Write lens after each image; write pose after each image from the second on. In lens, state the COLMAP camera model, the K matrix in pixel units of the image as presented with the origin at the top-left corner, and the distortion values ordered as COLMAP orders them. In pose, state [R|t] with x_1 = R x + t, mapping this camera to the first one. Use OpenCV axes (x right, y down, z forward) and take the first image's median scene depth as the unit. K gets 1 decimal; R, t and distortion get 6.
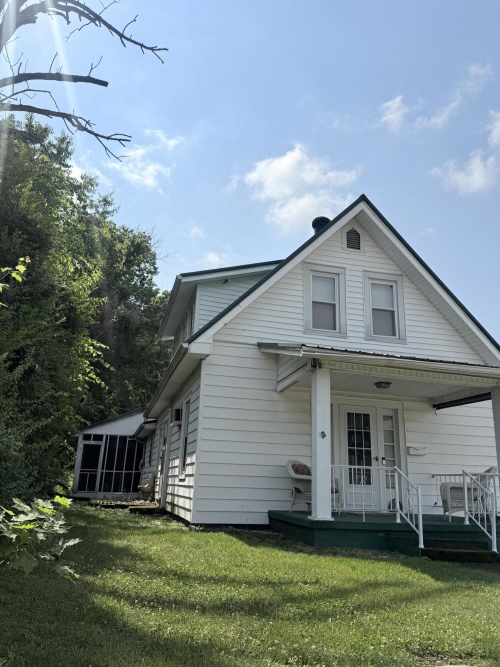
lens RADIAL K [[526.4, 0, 250.0], [0, 526.4, 333.5], [0, 0, 1]] dist [0.075693, -0.002567]
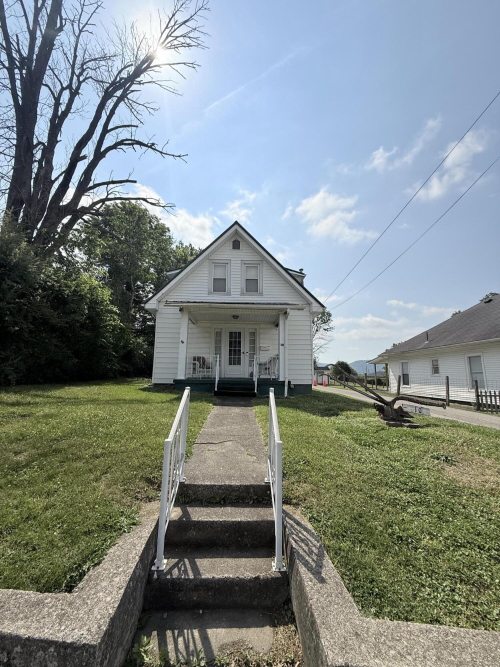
lens RADIAL K [[272.9, 0, 250.0], [0, 272.9, 333.5], [0, 0, 1]] dist [-0.002588, -0.000125]
pose [[0.976128, -0.053895, -0.210403, 0.454164], [0.081005, 0.989165, 0.122433, 0.029965], [0.201524, -0.136554, 0.969918, -0.015665]]
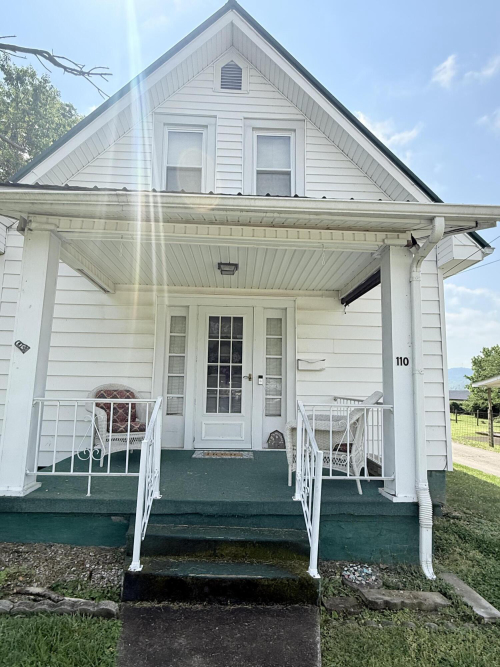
lens RADIAL K [[393.2, 0, 250.0], [0, 393.2, 333.5], [0, 0, 1]] dist [-0.002203, 0.000032]
pose [[0.977329, -0.041404, -0.207637, 0.325191], [0.070289, 0.988522, 0.133730, 0.098108], [0.199717, -0.145293, 0.969022, 0.456961]]
